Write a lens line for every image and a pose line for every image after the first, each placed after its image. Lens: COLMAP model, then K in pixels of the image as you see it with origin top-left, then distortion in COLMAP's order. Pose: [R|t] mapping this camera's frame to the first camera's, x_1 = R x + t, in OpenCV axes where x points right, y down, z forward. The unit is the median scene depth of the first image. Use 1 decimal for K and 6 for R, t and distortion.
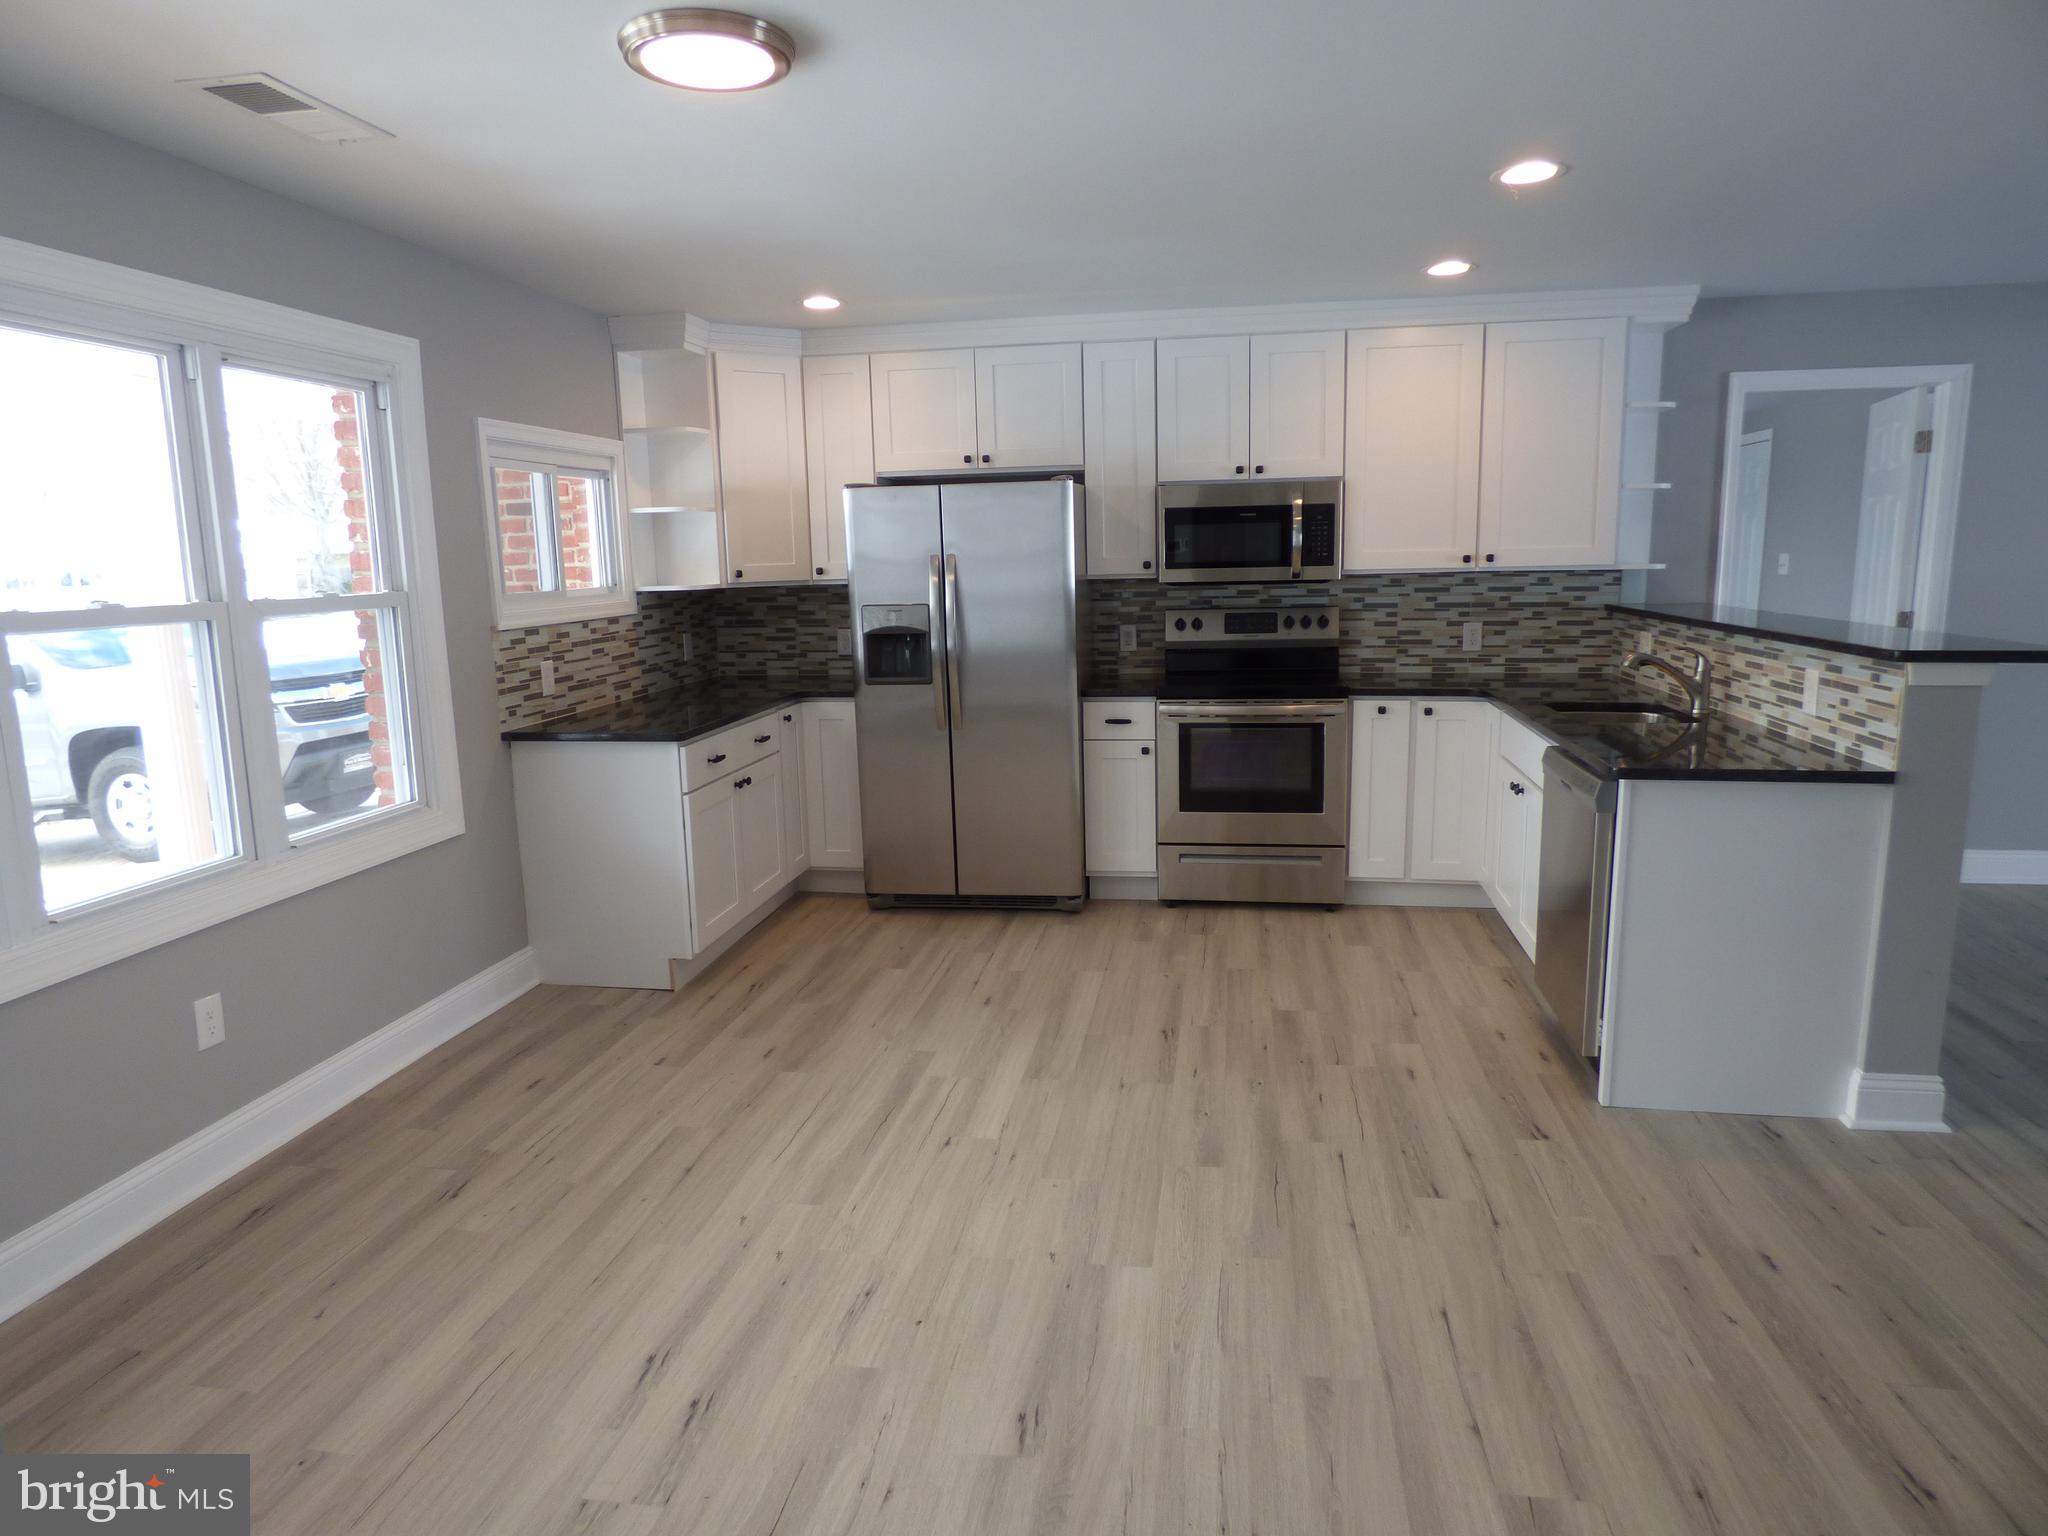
lens RADIAL K [[1280.5, 0, 1024.0], [0, 1280.5, 768.0], [0, 0, 1]] dist [0.002196, -0.001753]
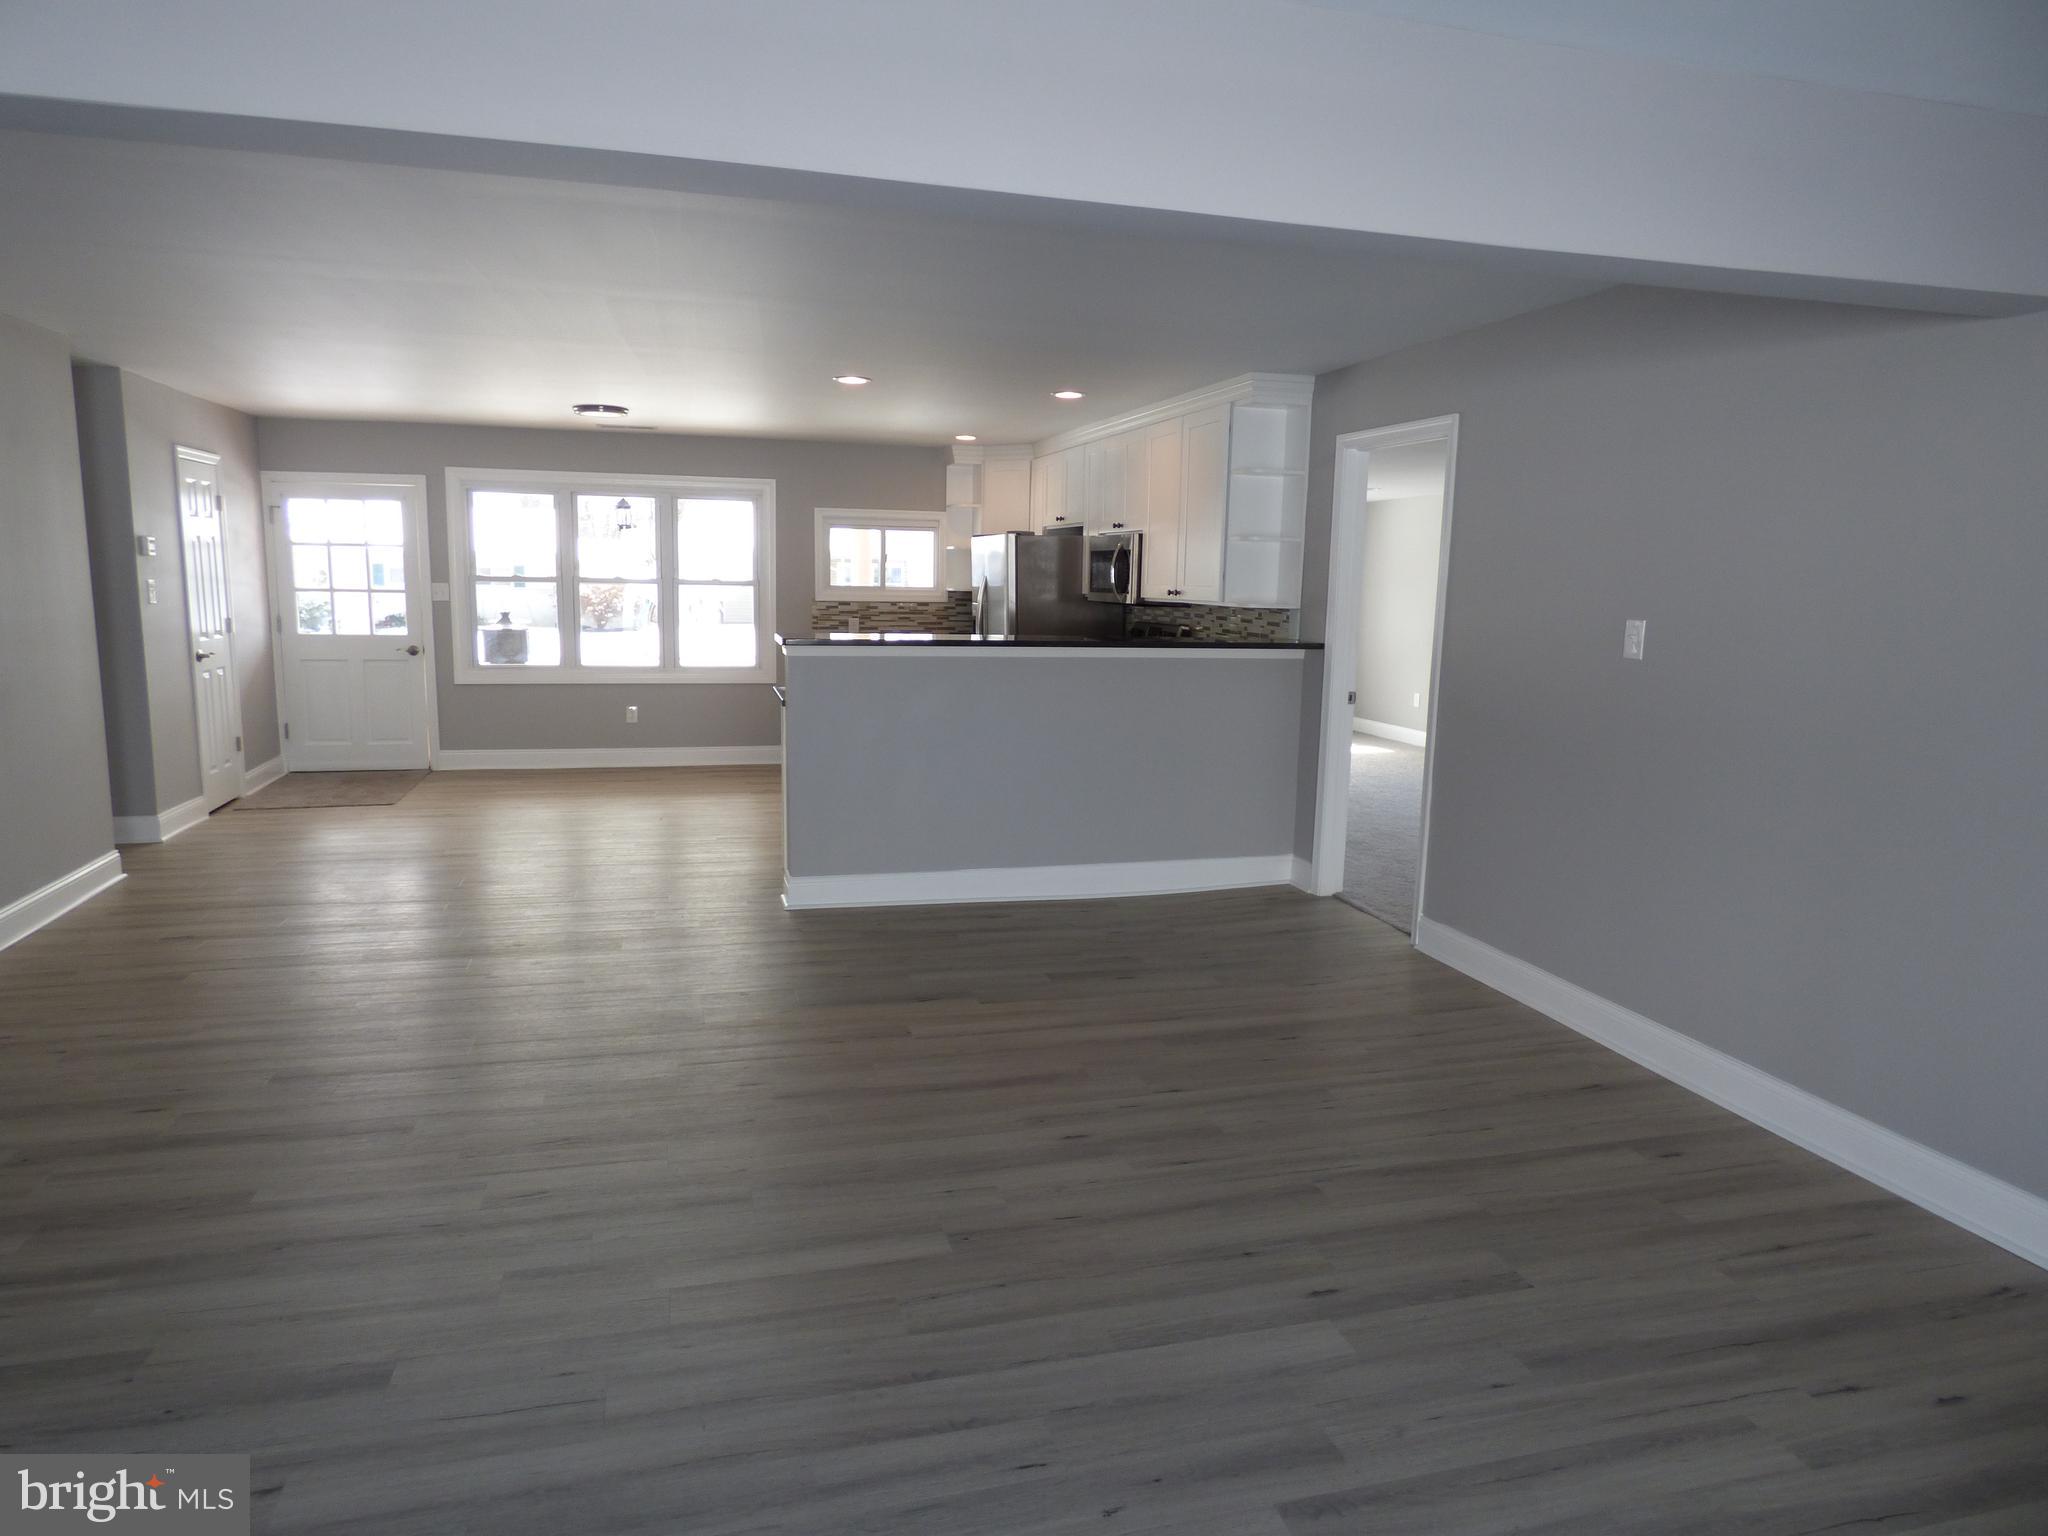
lens RADIAL K [[1280.5, 0, 1024.0], [0, 1280.5, 768.0], [0, 0, 1]] dist [0.002196, -0.001753]
pose [[0.427975, 0.166447, -0.888332, 1.520341], [-0.180933, 0.978777, 0.096225, -0.085896], [0.885495, 0.119547, 0.449008, 0.286487]]
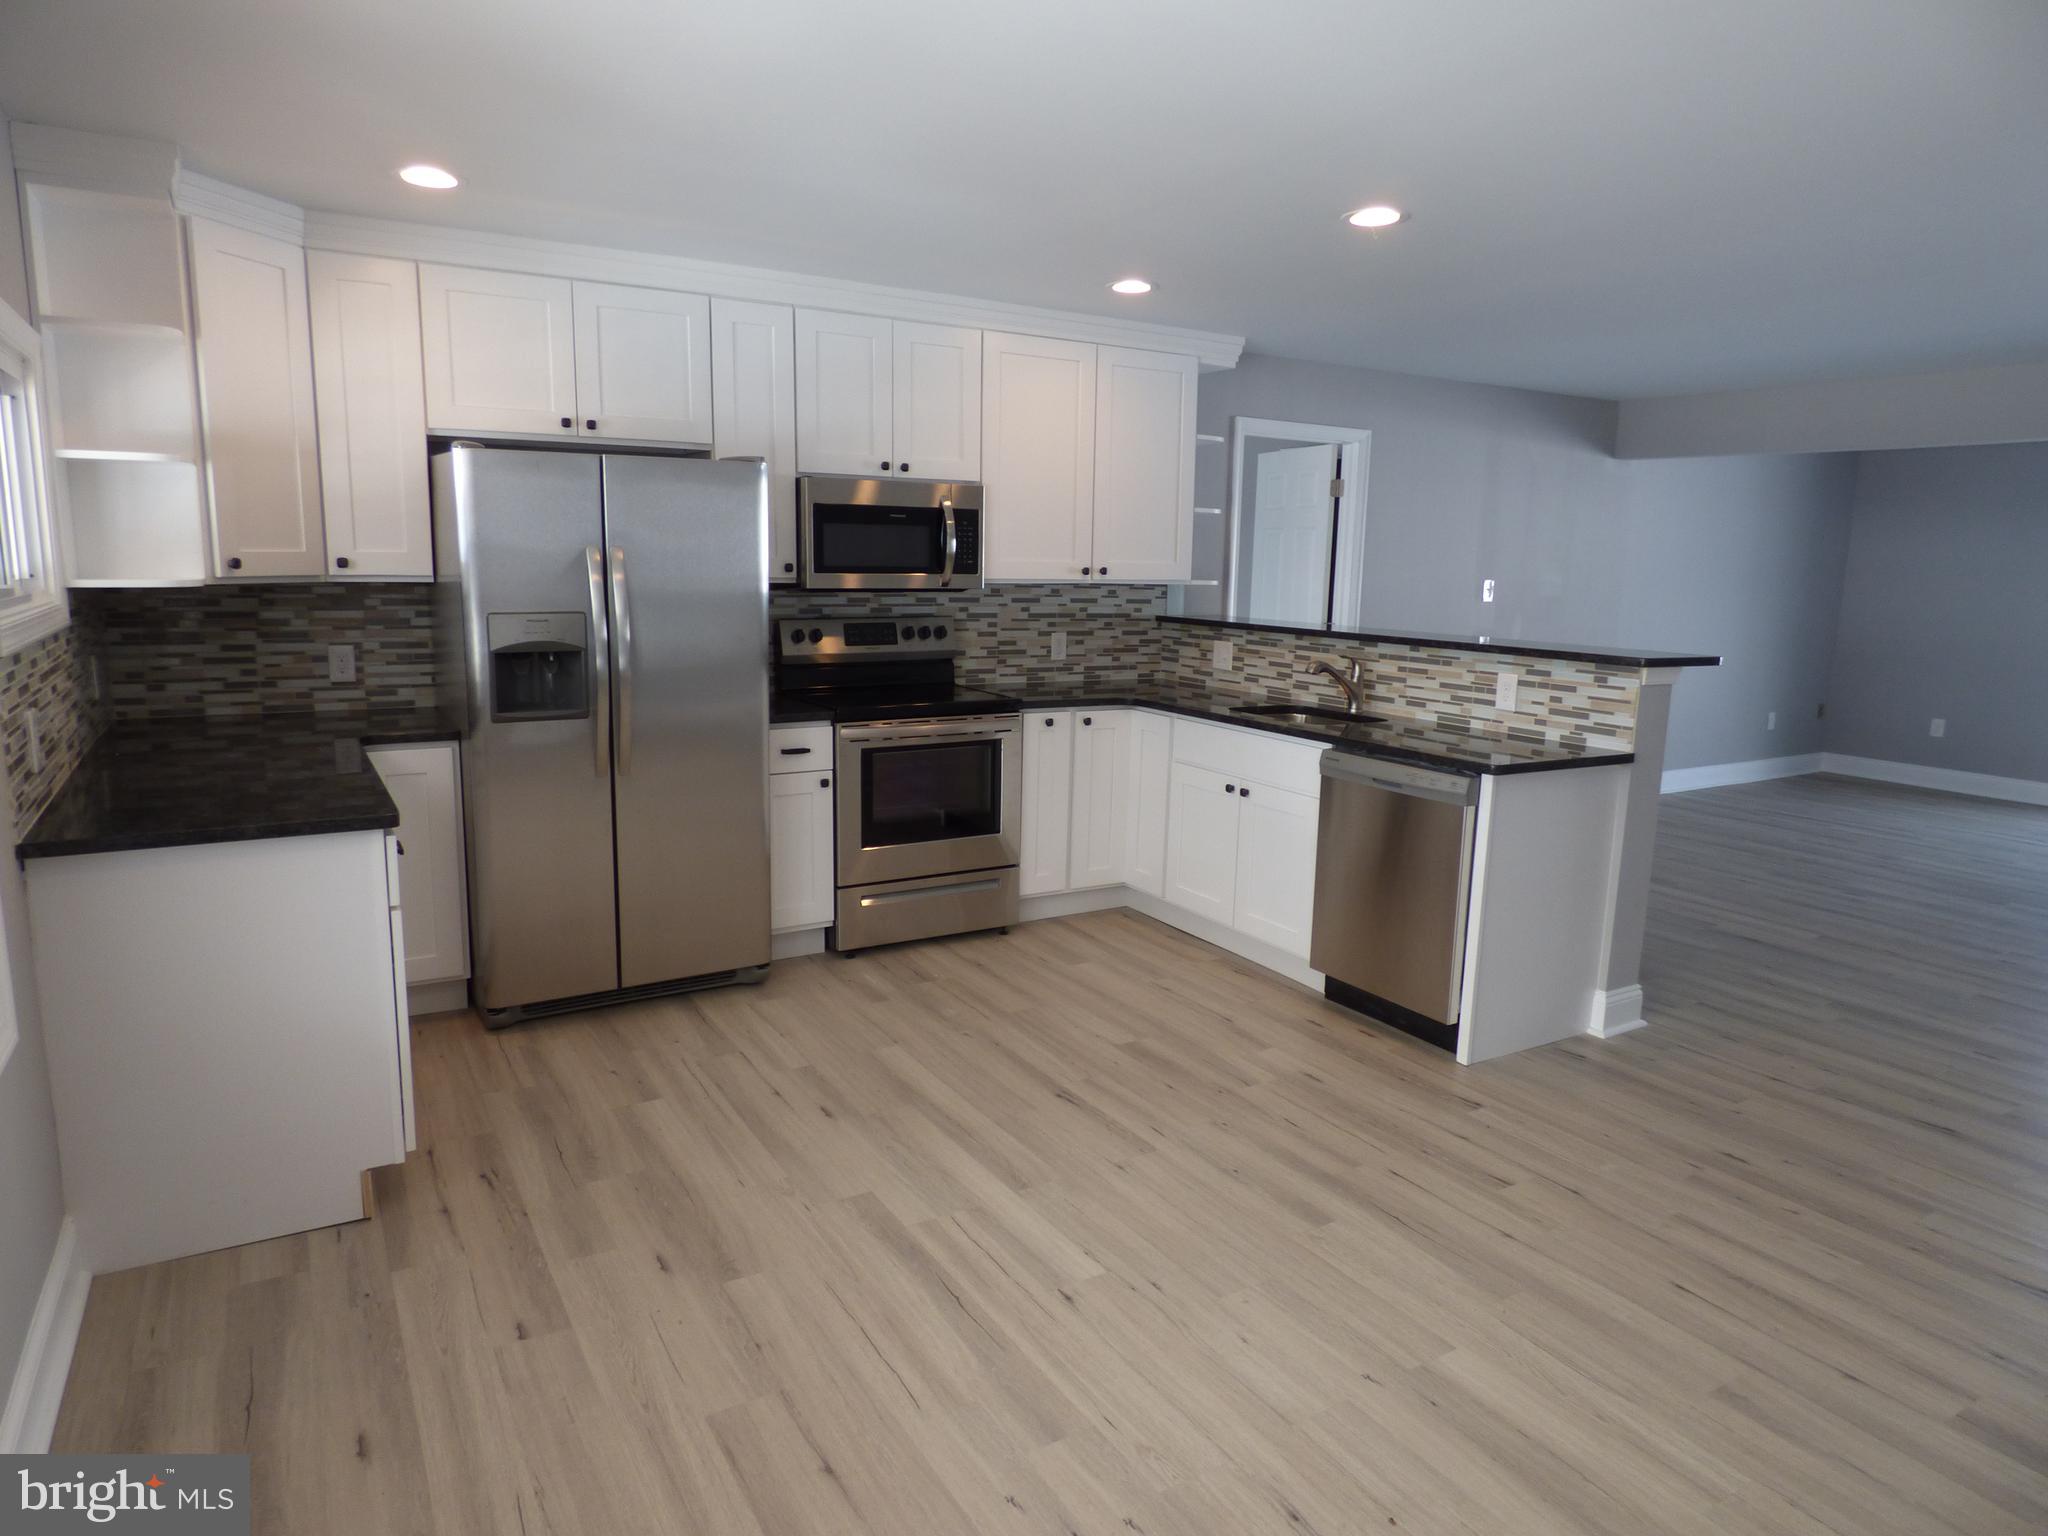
lens RADIAL K [[1268.1, 0, 1036.6], [0, 1268.1, 769.6], [0, 0, 1]] dist [-0.004556, -0.000308]
pose [[0.756669, -0.074324, 0.649560, -0.359903], [0.073966, 0.996870, 0.027902, -0.036515], [-0.649601, 0.026933, 0.759798, 0.260974]]
